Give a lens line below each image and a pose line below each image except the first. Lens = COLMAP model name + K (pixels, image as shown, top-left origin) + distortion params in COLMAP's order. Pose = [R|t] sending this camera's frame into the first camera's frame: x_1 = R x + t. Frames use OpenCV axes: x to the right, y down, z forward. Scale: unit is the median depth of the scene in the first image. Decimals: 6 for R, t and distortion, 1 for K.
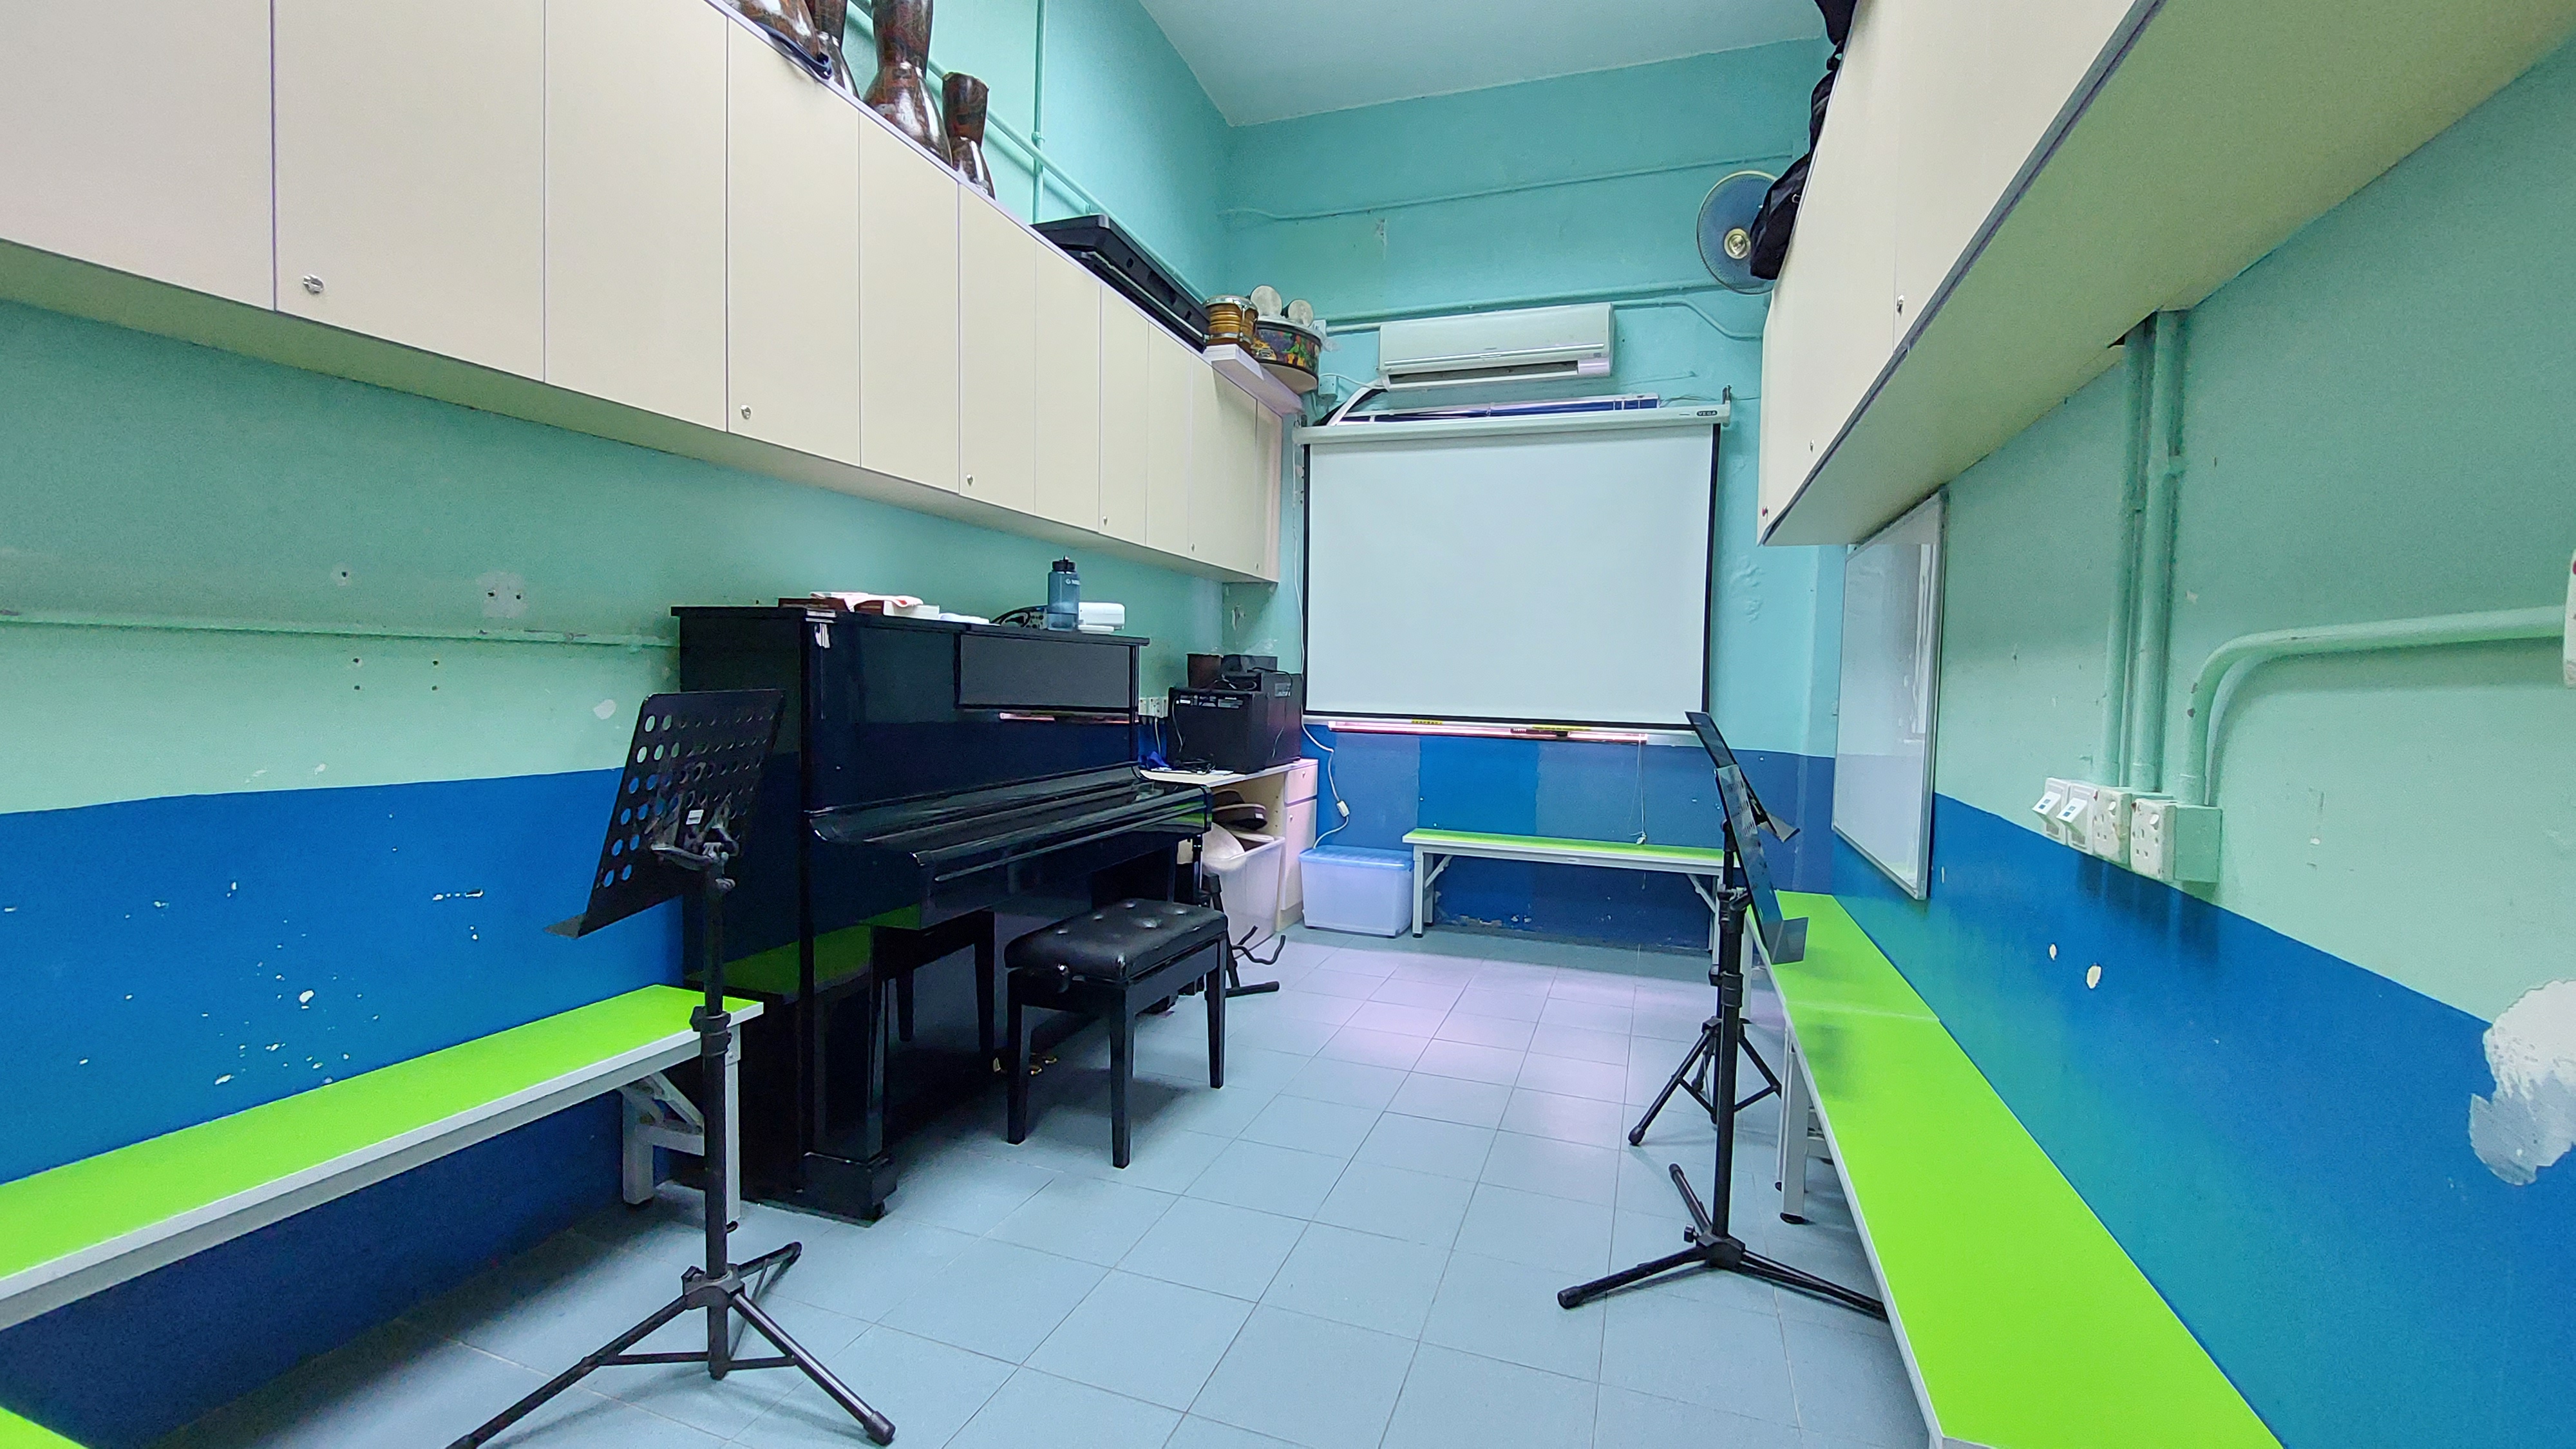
lens RADIAL K [[1021.7, 0, 1280.8], [0, 1021.7, 730.7], [0, 0, 1]] dist [-0.015202, 0.000005]
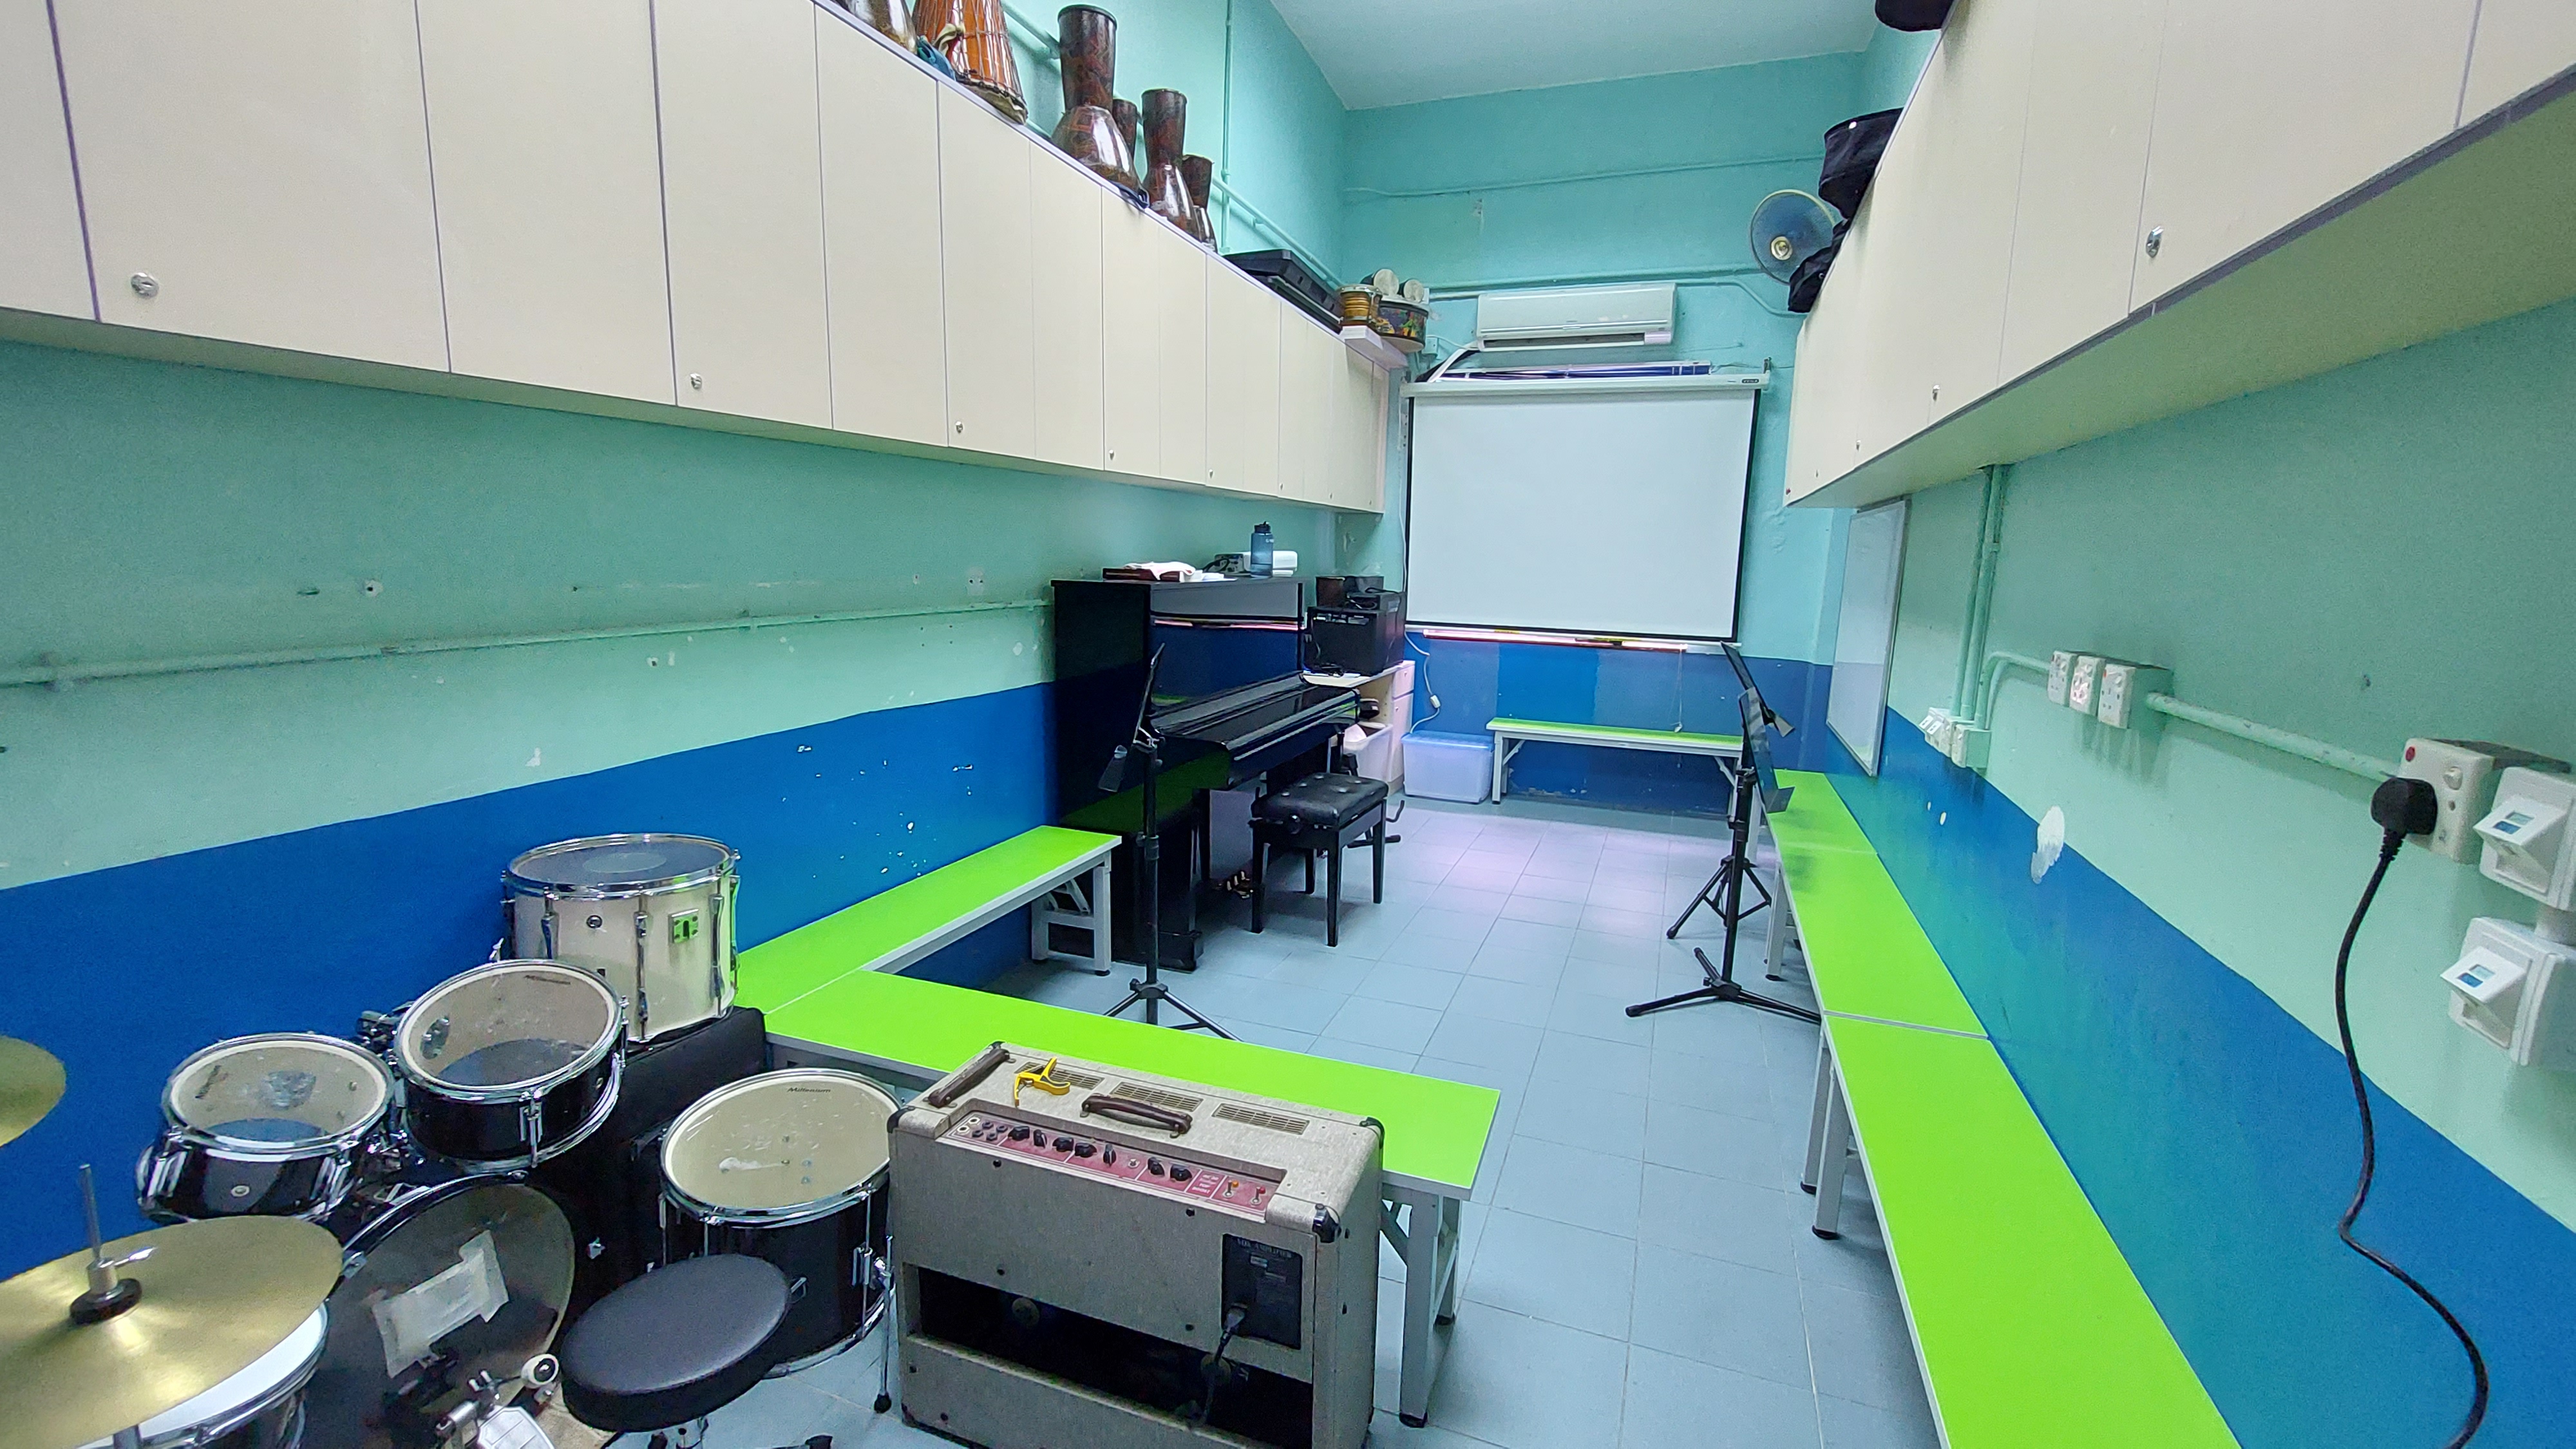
lens RADIAL K [[1021.7, 0, 1280.8], [0, 1021.7, 730.7], [0, 0, 1]] dist [-0.015202, 0.000005]
pose [[0.999758, 0.005906, -0.021182, -0.118001], [-0.003290, 0.992589, 0.121472, -0.044645], [0.021743, -0.121373, 0.992369, -0.277810]]
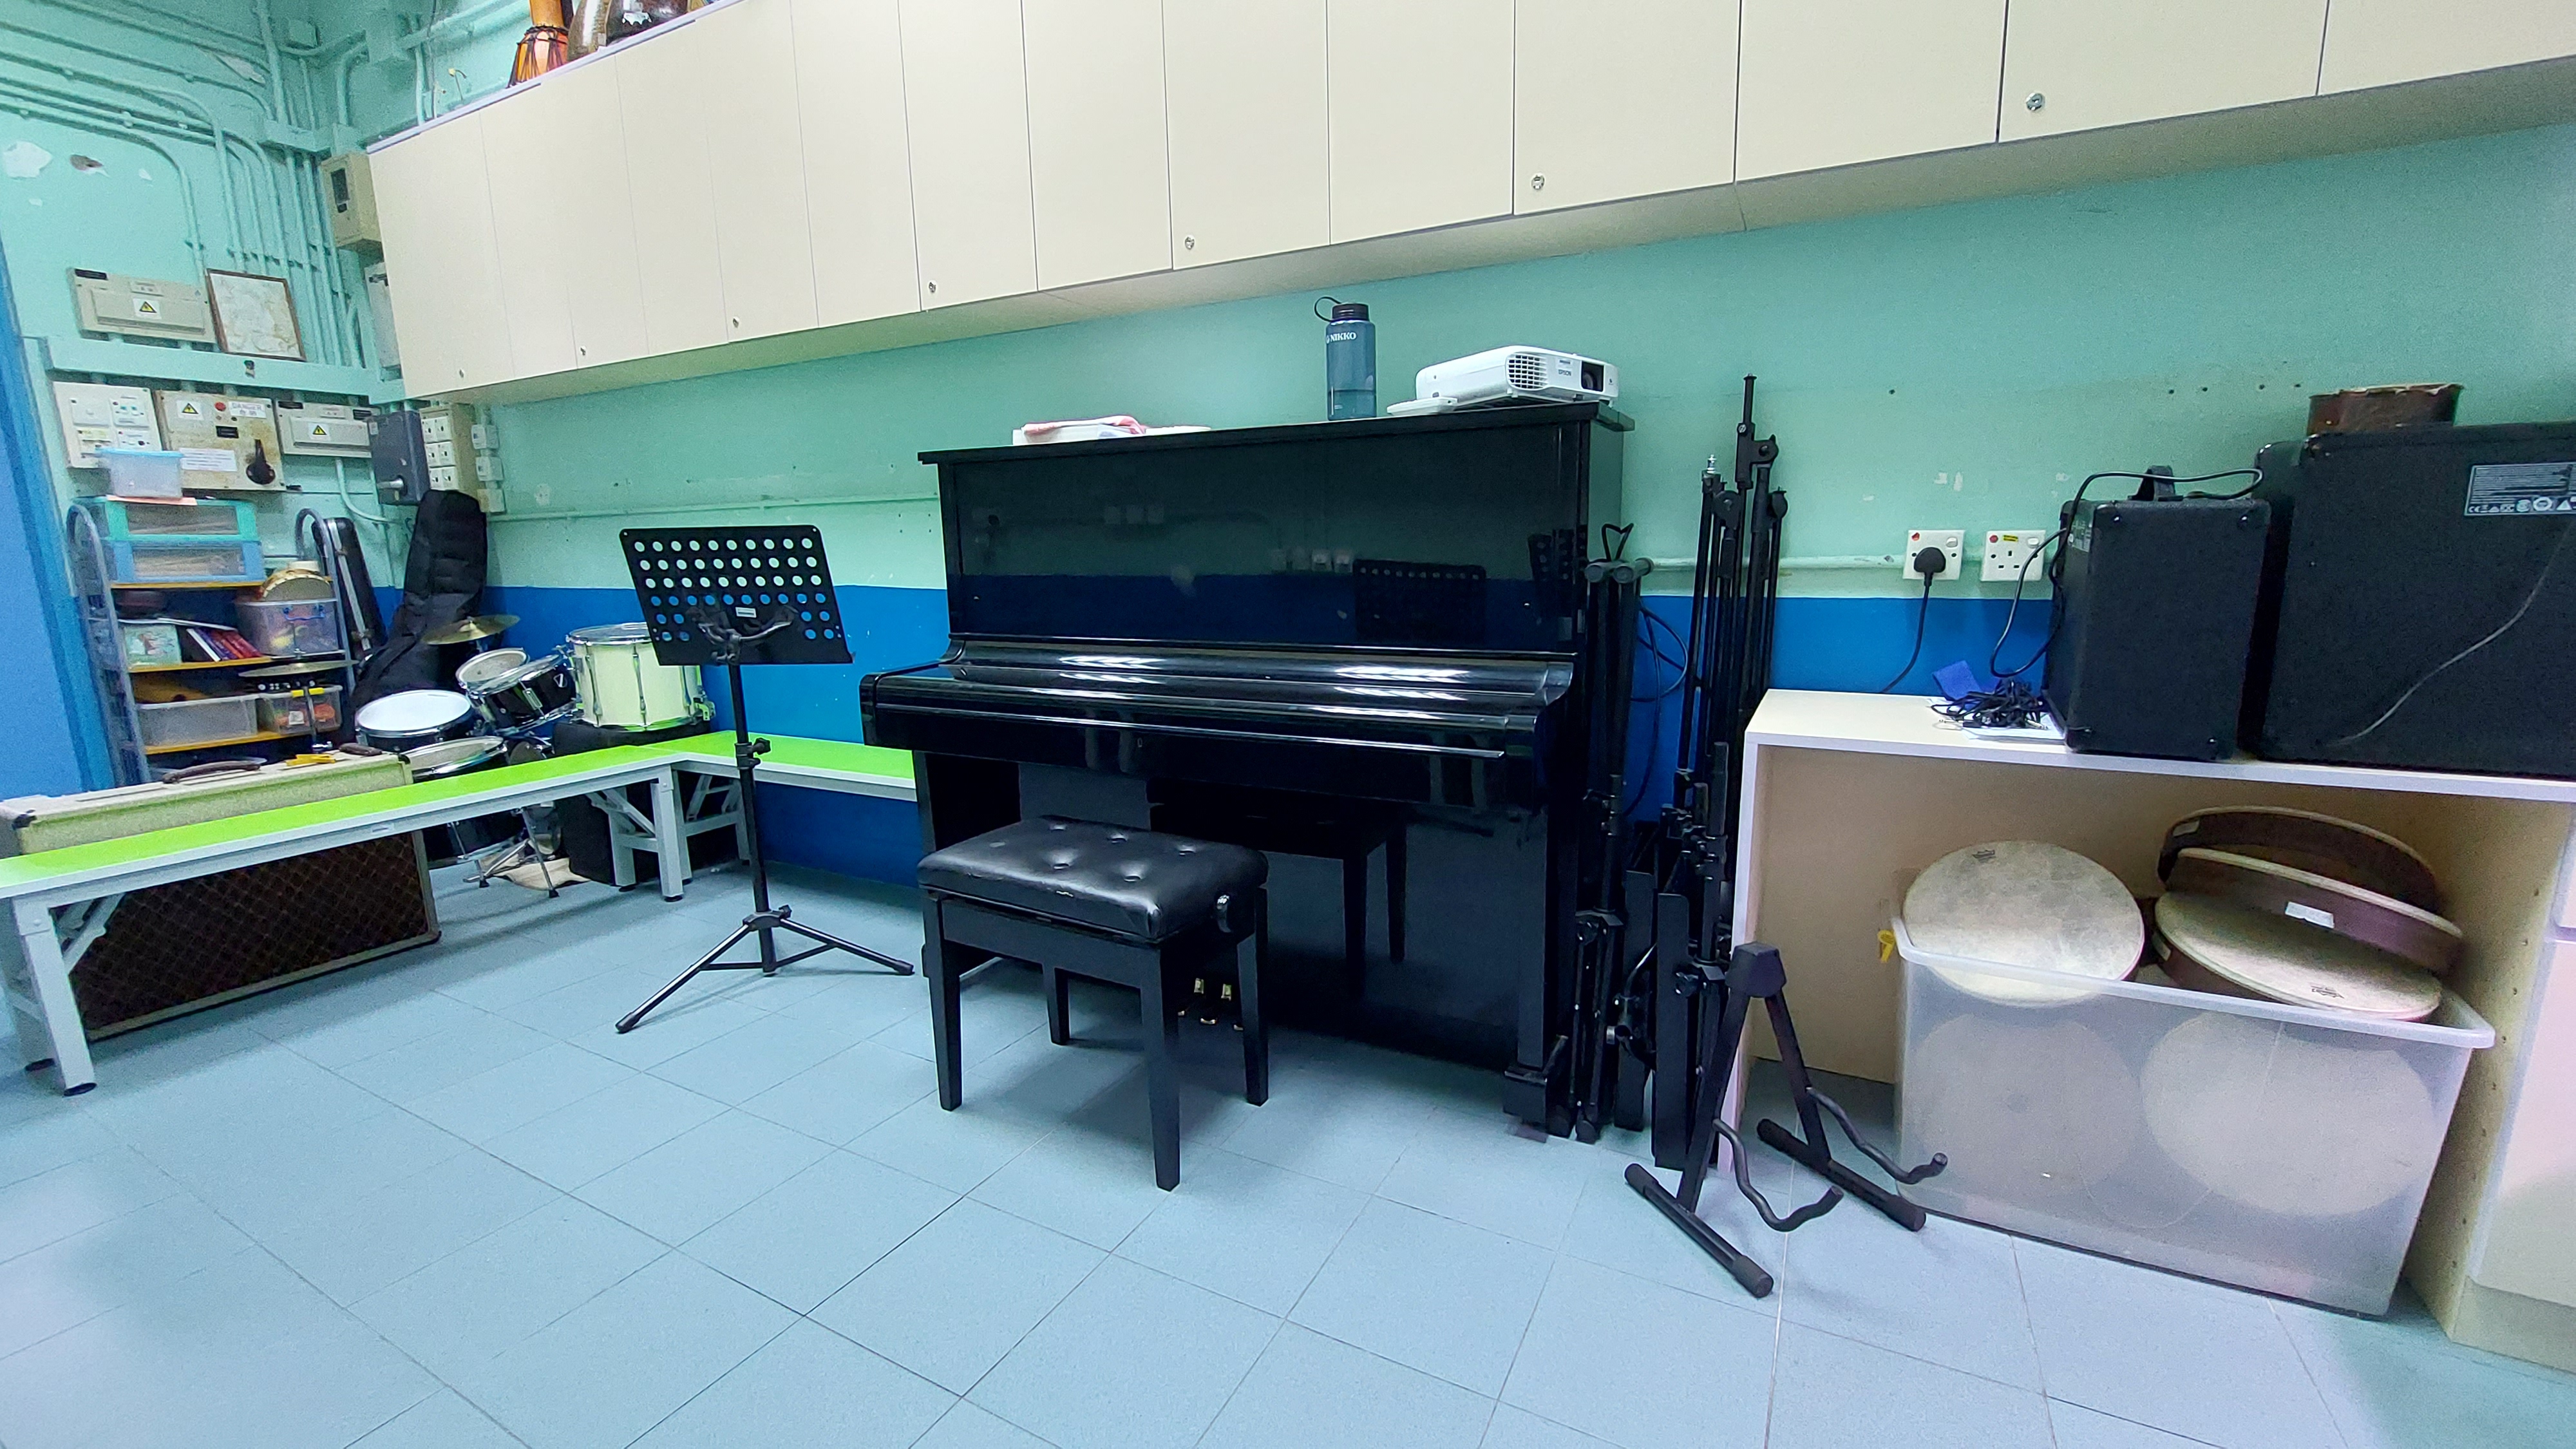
lens RADIAL K [[1067.1, 0, 1288.0], [0, 1067.1, 724.5], [0, 0, 1]] dist [-0.000135, -0.000003]
pose [[-0.161828, 0.157889, -0.974106, 0.338188], [-0.032022, 0.985757, 0.165097, -0.014119], [0.986299, 0.057910, -0.154467, 0.803520]]
